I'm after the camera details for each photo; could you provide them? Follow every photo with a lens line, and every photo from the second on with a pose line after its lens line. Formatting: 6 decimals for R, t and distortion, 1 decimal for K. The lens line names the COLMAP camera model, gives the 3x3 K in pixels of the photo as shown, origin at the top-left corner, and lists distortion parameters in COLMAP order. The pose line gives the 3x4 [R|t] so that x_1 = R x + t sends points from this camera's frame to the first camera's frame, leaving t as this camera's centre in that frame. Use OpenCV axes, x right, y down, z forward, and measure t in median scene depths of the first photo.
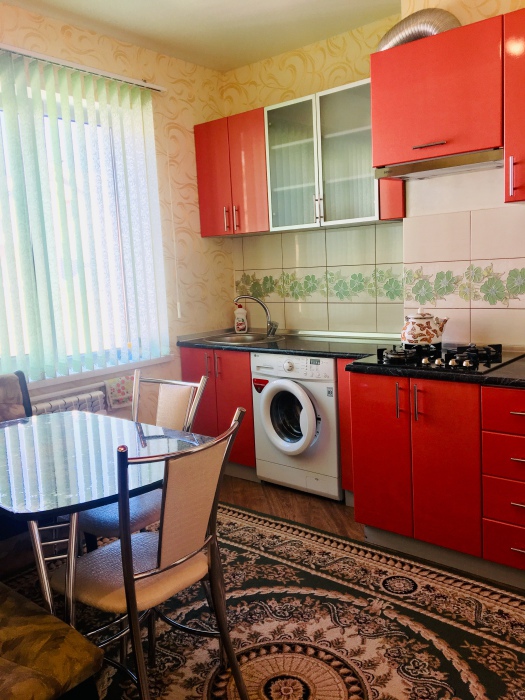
lens RADIAL K [[587.8, 0, 263.0], [0, 587.8, 347.0], [0, 0, 1]] dist [0.079163, -0.105522]
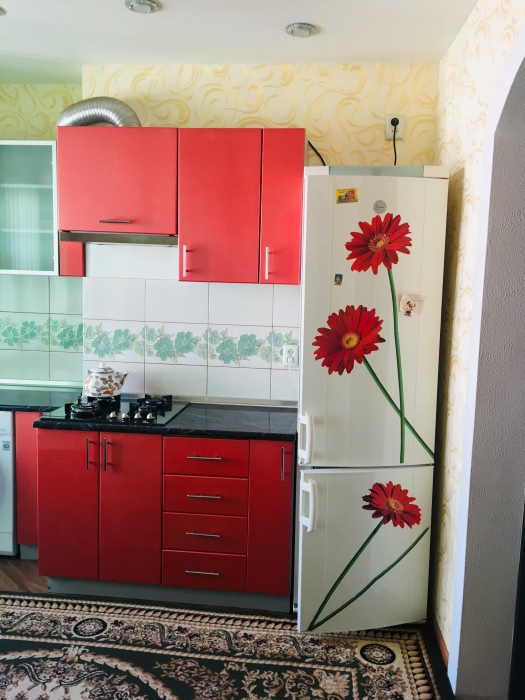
lens RADIAL K [[587.8, 0, 260.9], [0, 587.8, 348.8], [0, 0, 1]] dist [0.079163, -0.105522]
pose [[0.819658, 0.012723, 0.572712, -0.116543], [0.005485, 0.999533, -0.030056, -0.056538], [-0.572827, 0.027778, 0.819206, -0.059397]]
